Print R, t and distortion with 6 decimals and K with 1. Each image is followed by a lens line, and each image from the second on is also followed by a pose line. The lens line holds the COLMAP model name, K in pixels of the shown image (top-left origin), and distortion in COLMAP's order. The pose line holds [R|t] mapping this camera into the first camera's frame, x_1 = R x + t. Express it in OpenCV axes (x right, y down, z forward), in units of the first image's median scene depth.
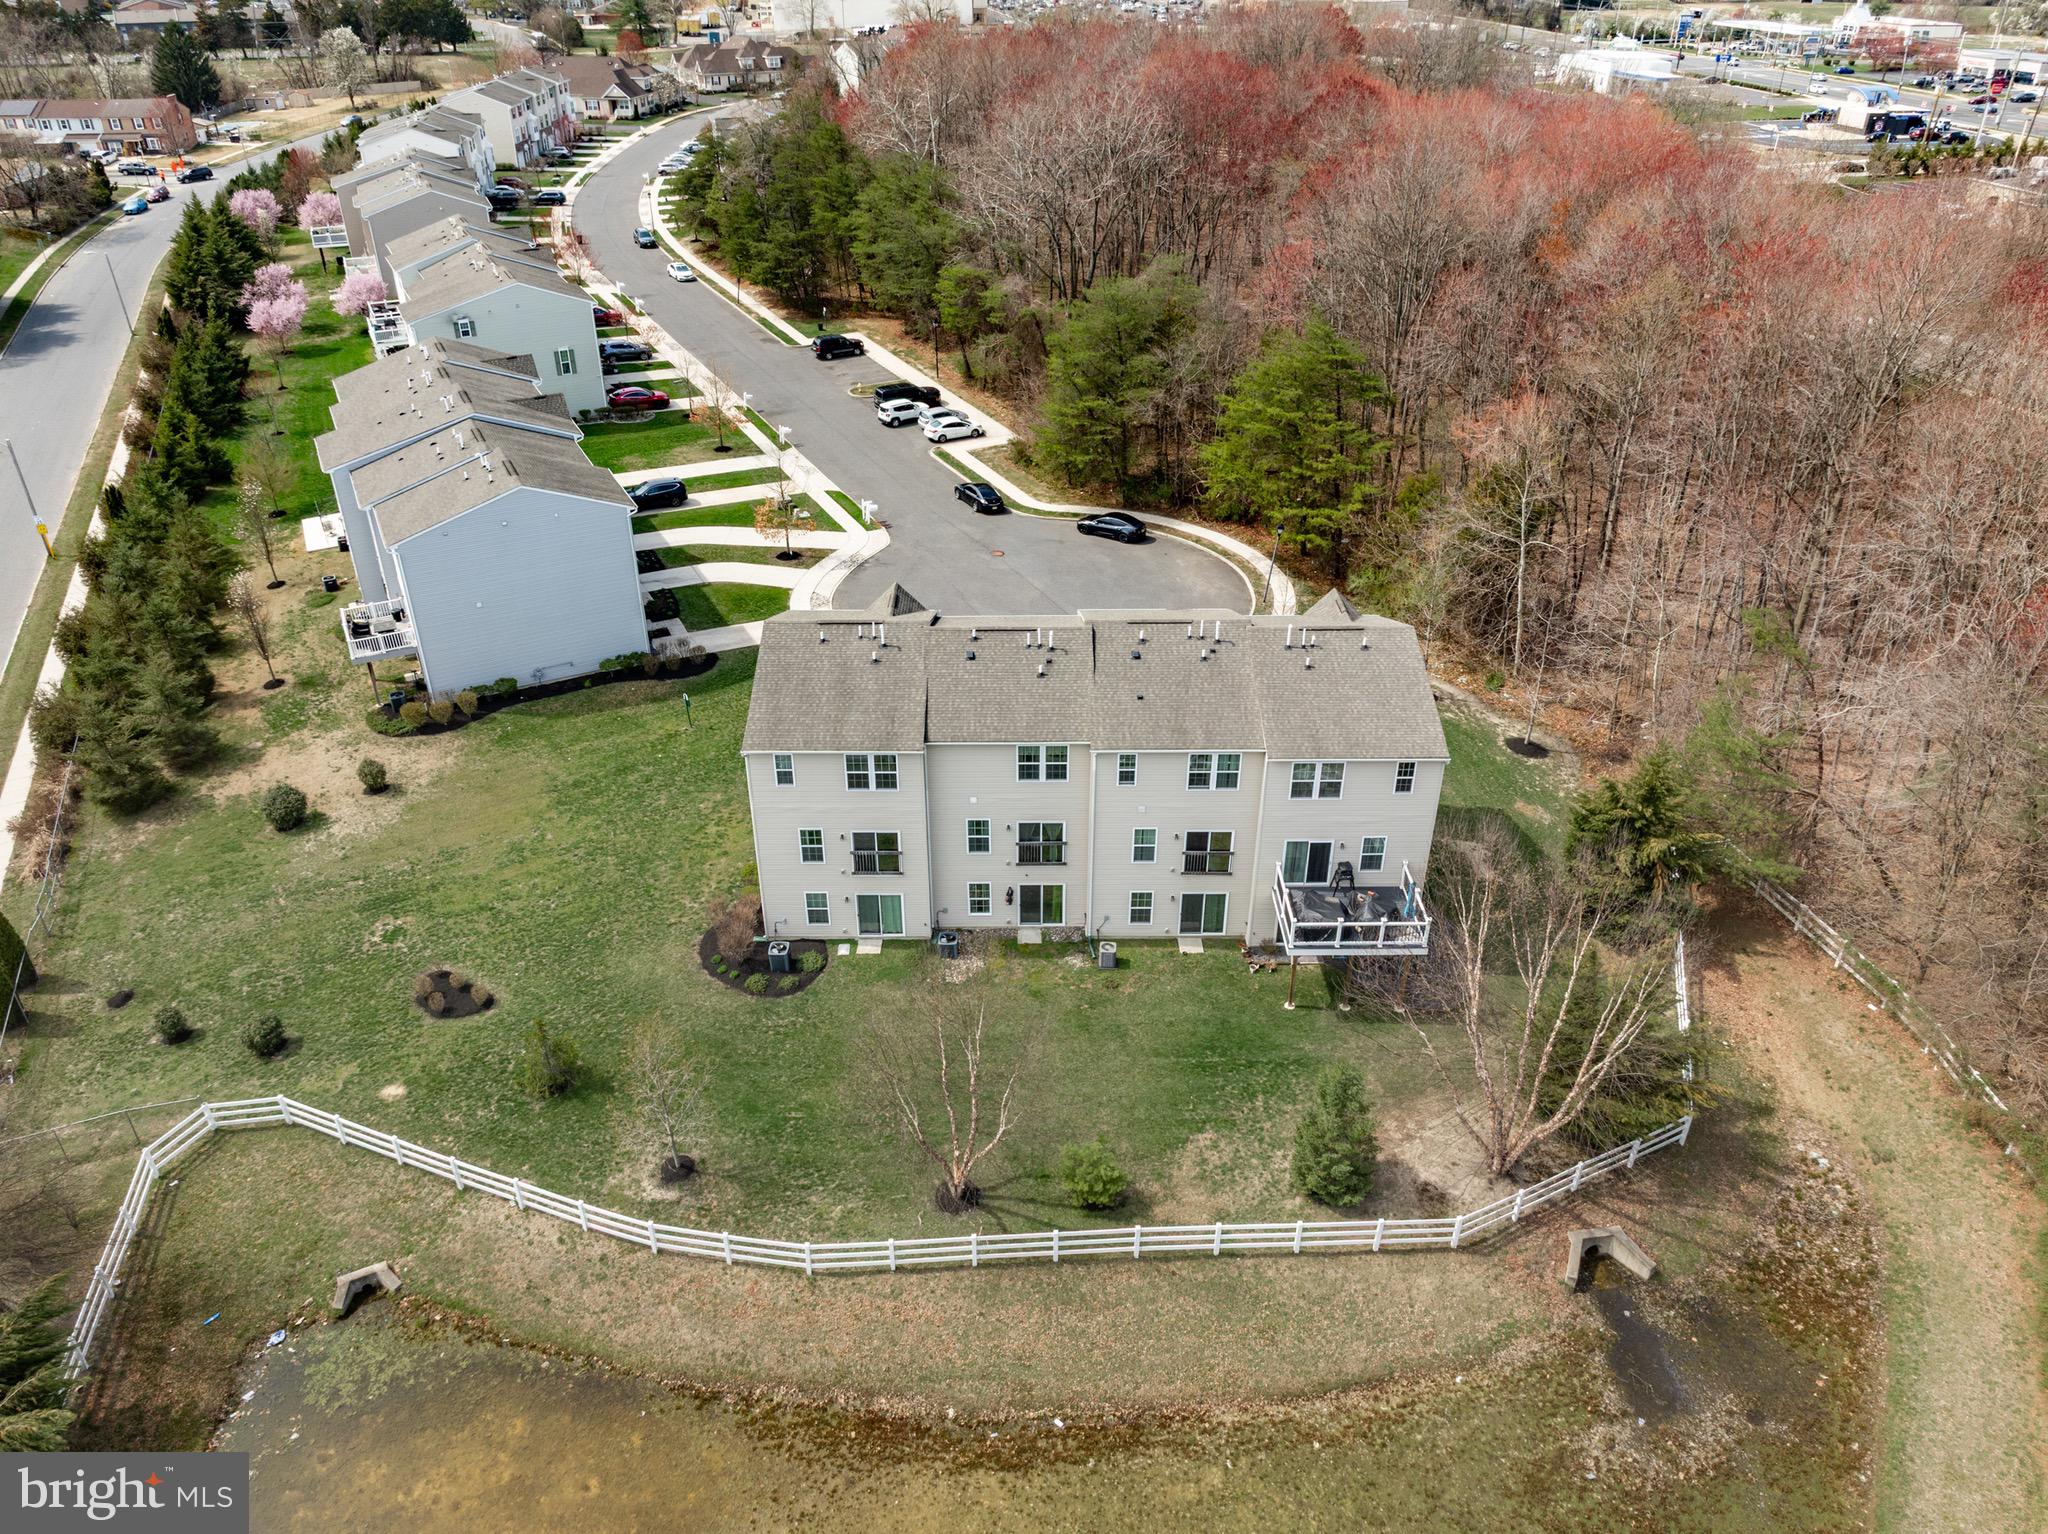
lens RADIAL K [[1442.9, 0, 1024.0], [0, 1442.9, 767.0], [0, 0, 1]] dist [-0.030858, 0.017006]
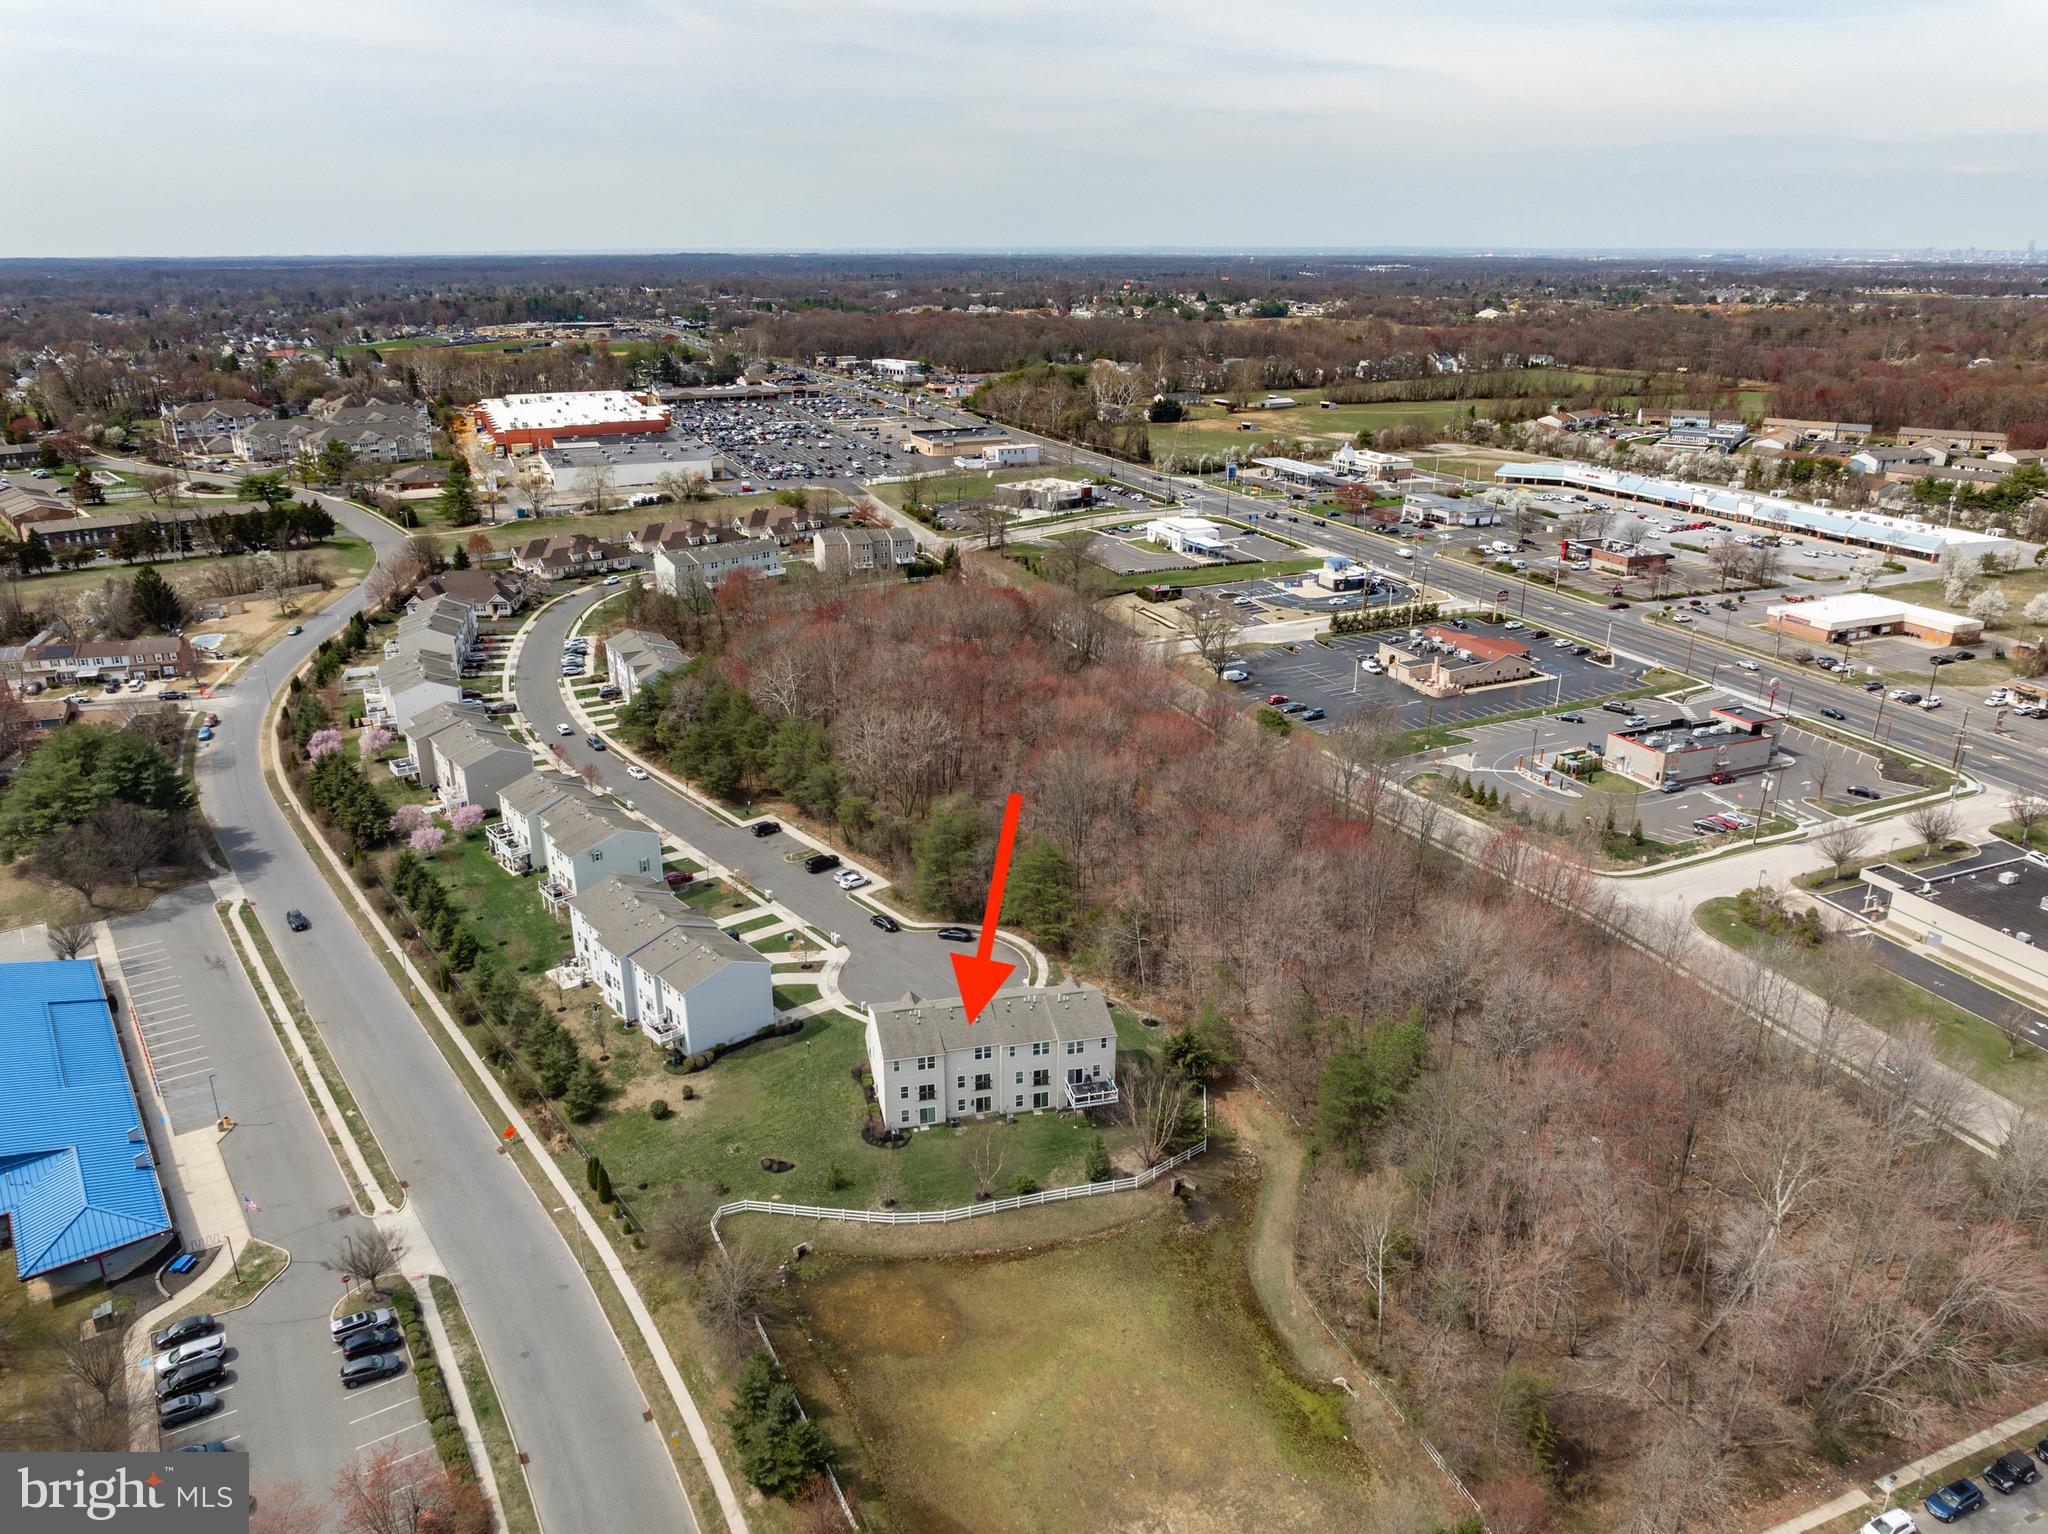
lens RADIAL K [[1442.9, 0, 1024.0], [0, 1442.9, 767.0], [0, 0, 1]] dist [-0.030858, 0.017006]
pose [[0.973152, -0.079275, 0.216081, -0.459026], [0.118201, 0.977690, -0.173641, -0.049024], [-0.197495, 0.194520, 0.960811, -1.800746]]
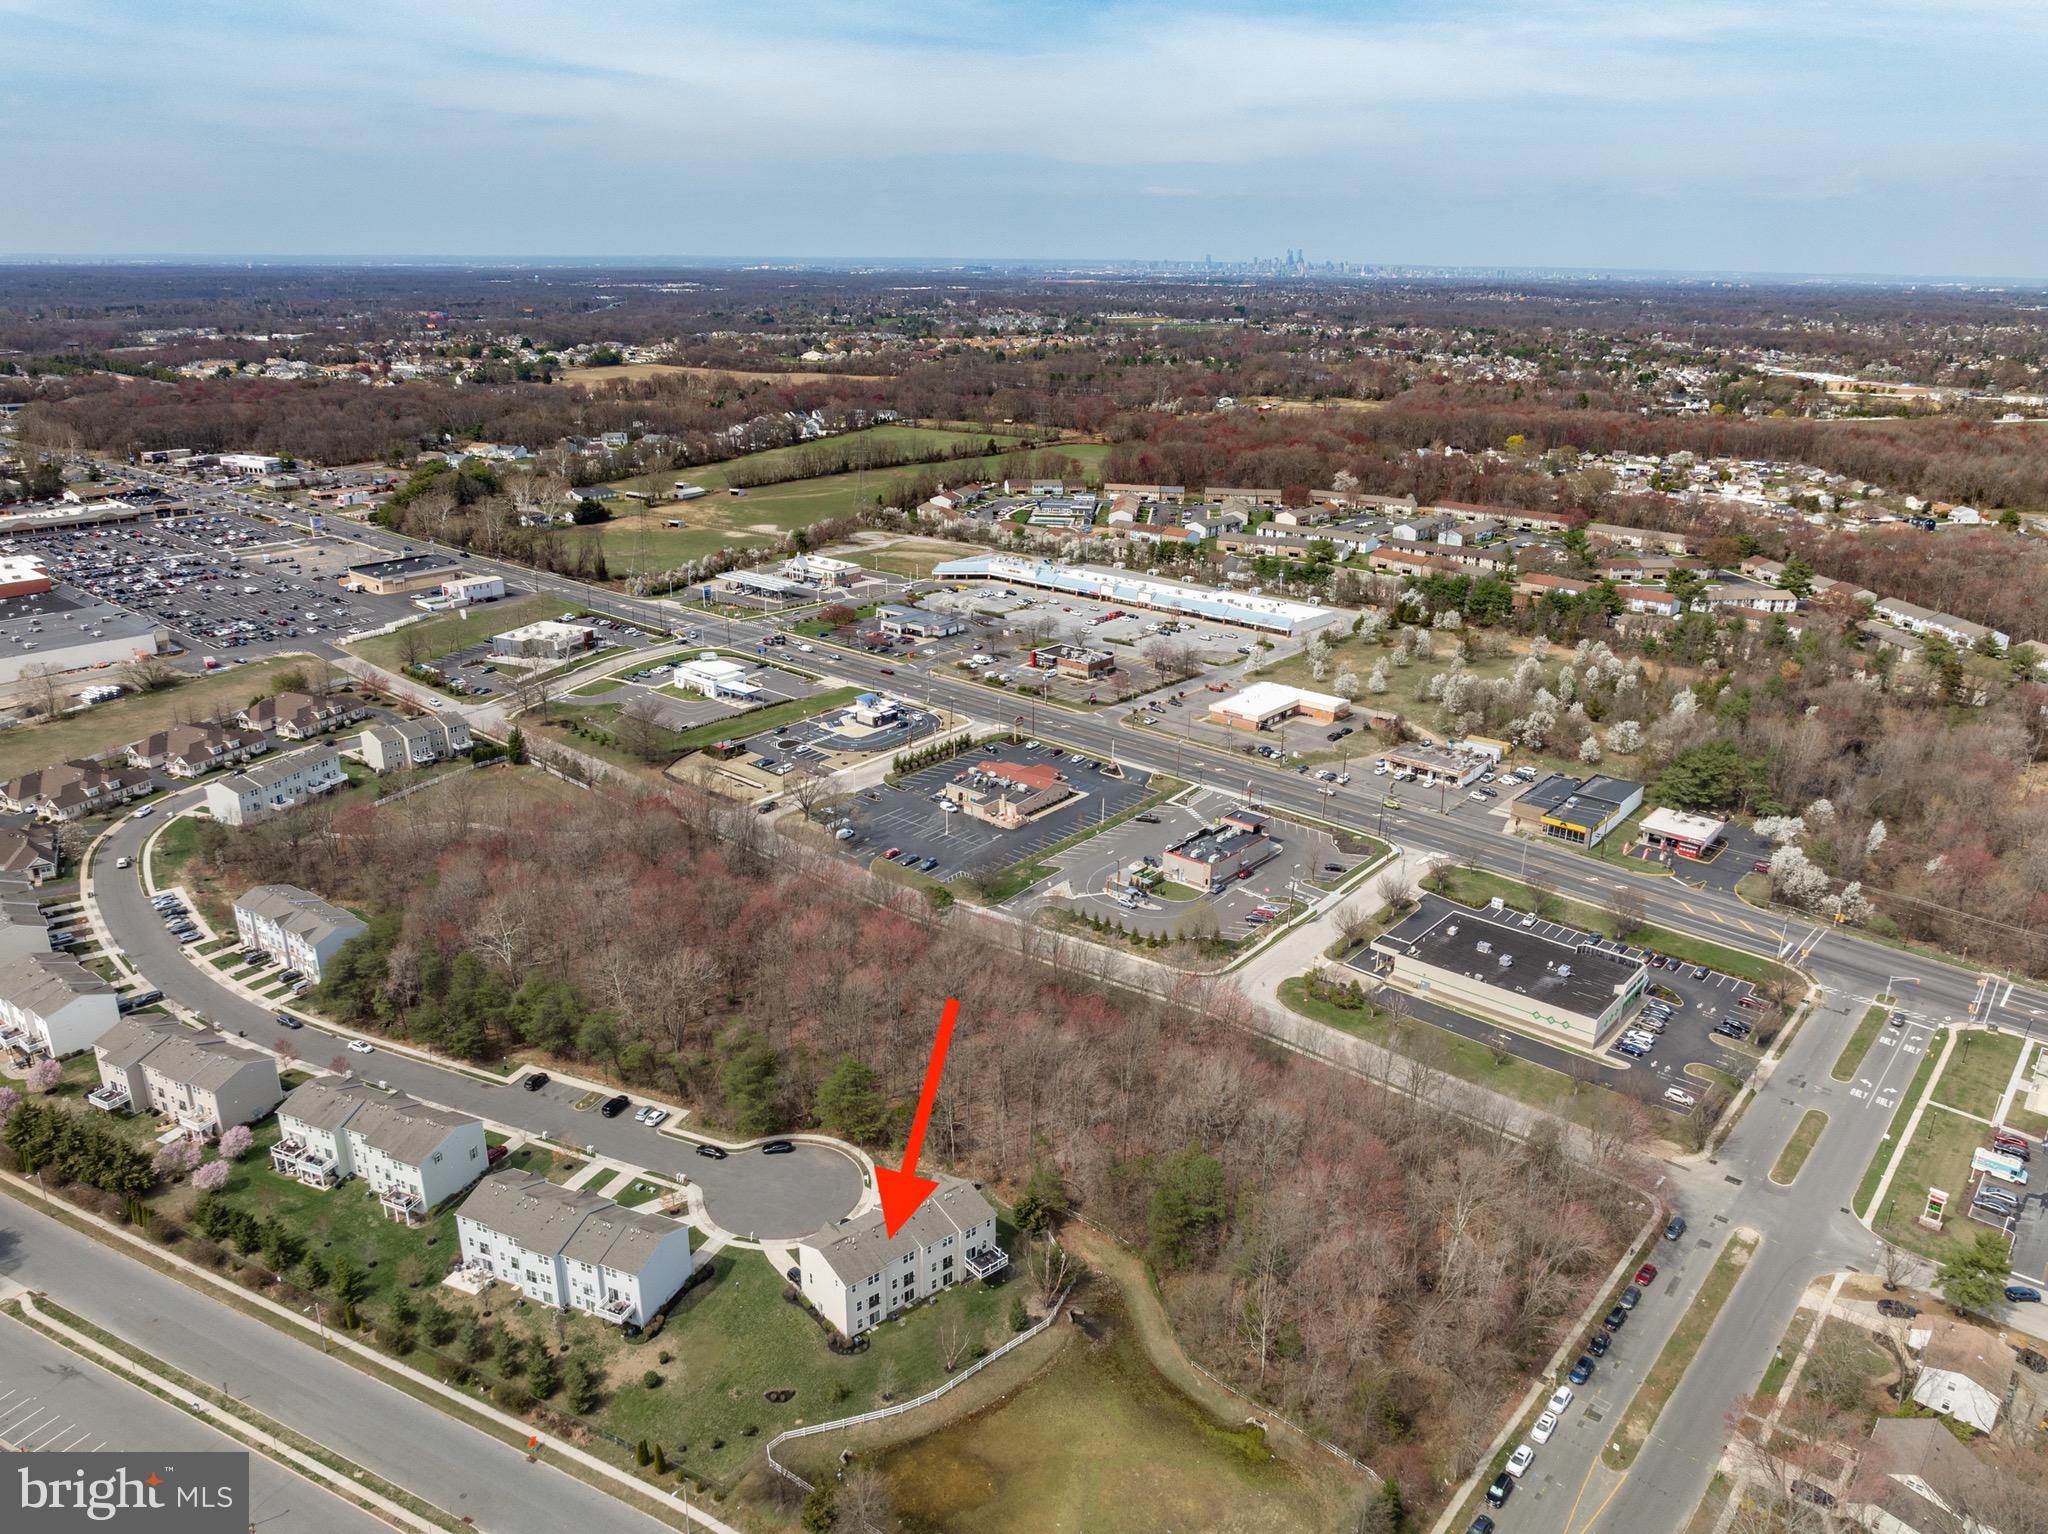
lens RADIAL K [[1442.9, 0, 1024.0], [0, 1442.9, 767.0], [0, 0, 1]] dist [-0.030858, 0.017006]
pose [[0.763894, -0.208081, 0.610875, -1.662231], [0.319493, 0.944386, -0.077838, -0.767196], [-0.560706, 0.254630, 0.787891, -2.274376]]
